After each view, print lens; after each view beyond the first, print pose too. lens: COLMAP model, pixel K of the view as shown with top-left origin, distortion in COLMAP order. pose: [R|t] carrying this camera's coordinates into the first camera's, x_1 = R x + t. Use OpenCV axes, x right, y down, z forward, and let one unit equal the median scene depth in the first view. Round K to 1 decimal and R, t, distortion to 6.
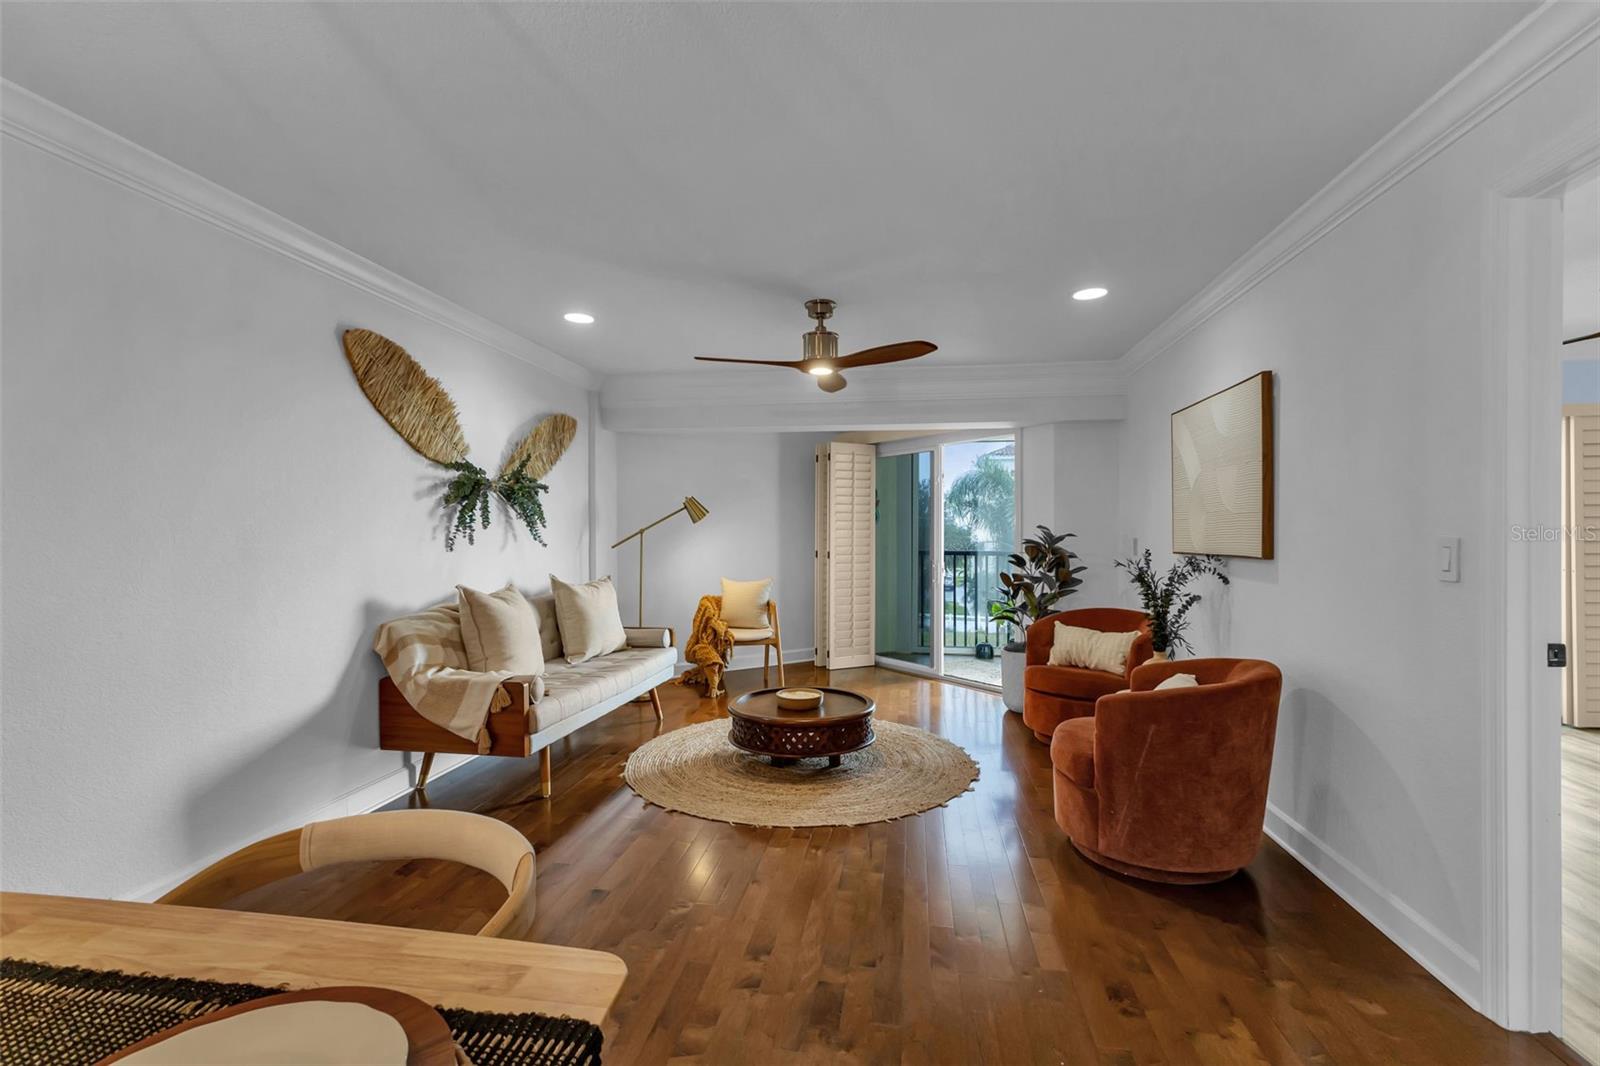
lens RADIAL K [[705.1, 0, 796.6], [0, 705.1, 533.5], [0, 0, 1]] dist [0.014031, -0.003775]
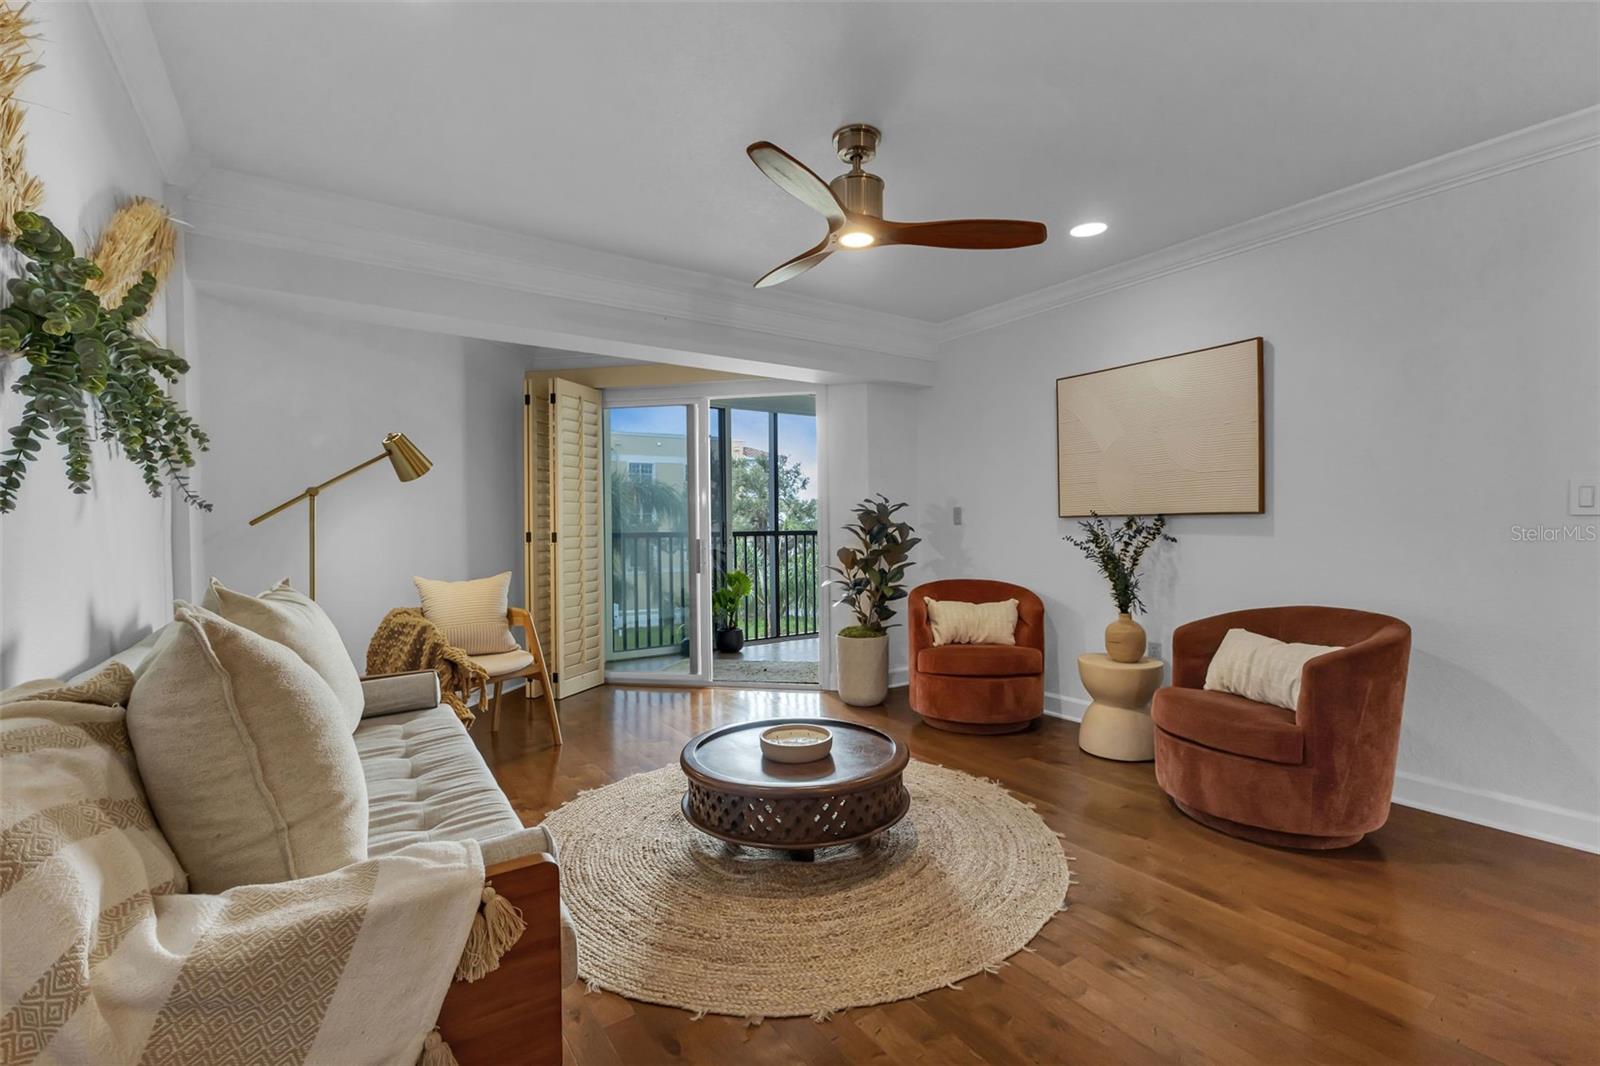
lens RADIAL K [[705.1, 0, 804.9], [0, 705.1, 536.3], [0, 0, 1]] dist [0.014031, -0.003775]
pose [[0.729203, -0.019439, 0.684021, -0.460647], [0.011316, 0.999802, 0.016349, 0.036703], [-0.684204, -0.004181, 0.729279, 0.560338]]
